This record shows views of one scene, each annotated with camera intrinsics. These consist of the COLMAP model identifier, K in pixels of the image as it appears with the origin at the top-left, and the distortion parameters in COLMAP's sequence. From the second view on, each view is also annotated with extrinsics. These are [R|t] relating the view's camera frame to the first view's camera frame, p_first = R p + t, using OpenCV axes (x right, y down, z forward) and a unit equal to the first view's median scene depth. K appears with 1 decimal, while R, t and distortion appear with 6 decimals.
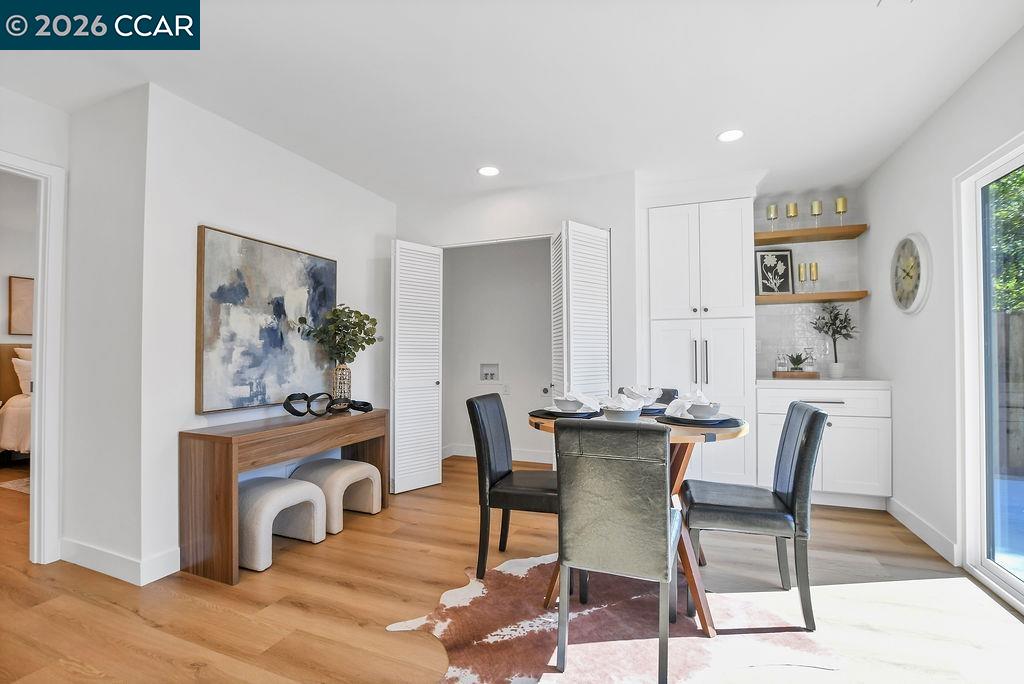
lens RADIAL K [[459.6, 0, 510.9], [0, 459.6, 347.5], [0, 0, 1]] dist [-0.026766, 0.001161]
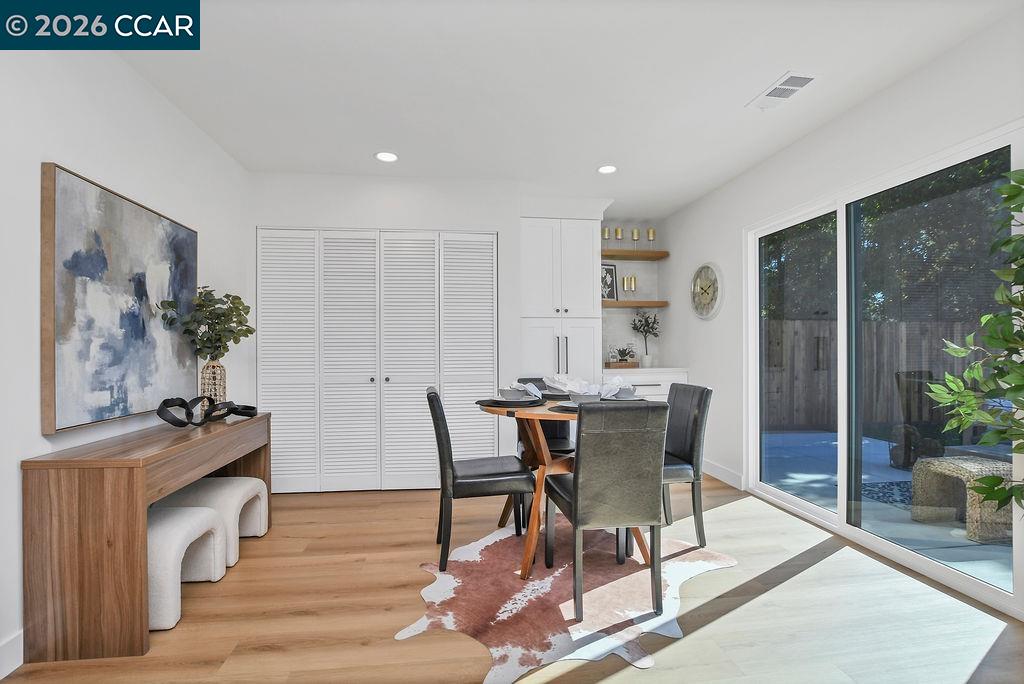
lens RADIAL K [[459.6, 0, 510.9], [0, 459.6, 347.5], [0, 0, 1]] dist [-0.026766, 0.001161]
pose [[0.873331, 0.000607, 0.487127, -0.356434], [-0.004937, 0.999959, 0.007605, 0.005324], [-0.487102, -0.009047, 0.873298, 0.046822]]
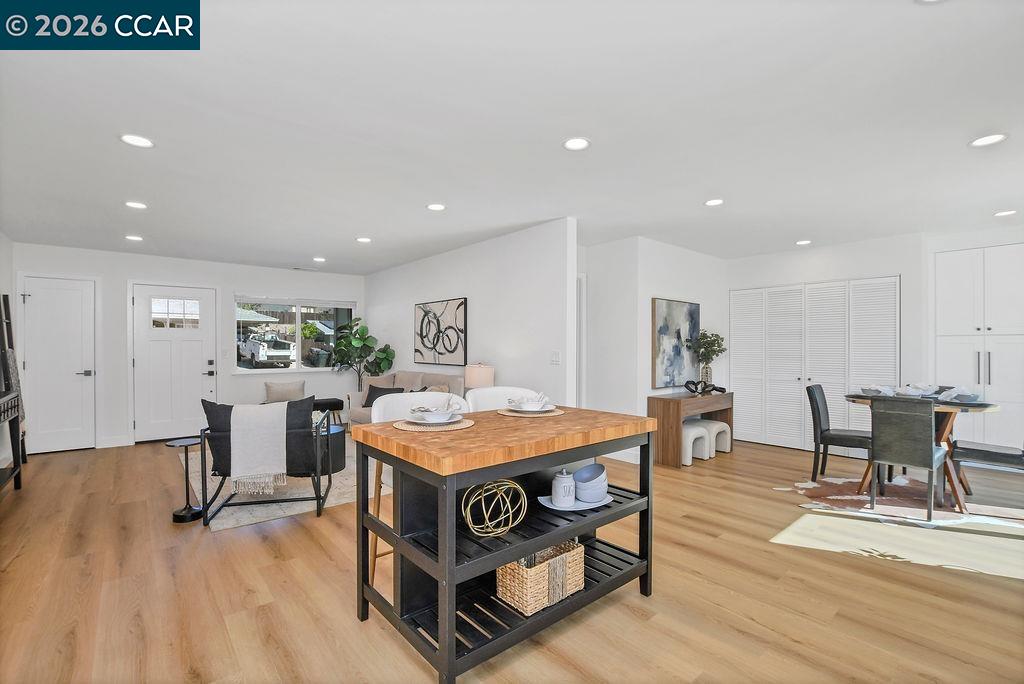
lens RADIAL K [[459.6, 0, 510.9], [0, 459.6, 347.5], [0, 0, 1]] dist [-0.026766, 0.001161]
pose [[0.881549, 0.004632, -0.472069, -0.242578], [0.003838, 0.999849, 0.016977, -0.072797], [0.472076, -0.016778, 0.881398, -1.039632]]
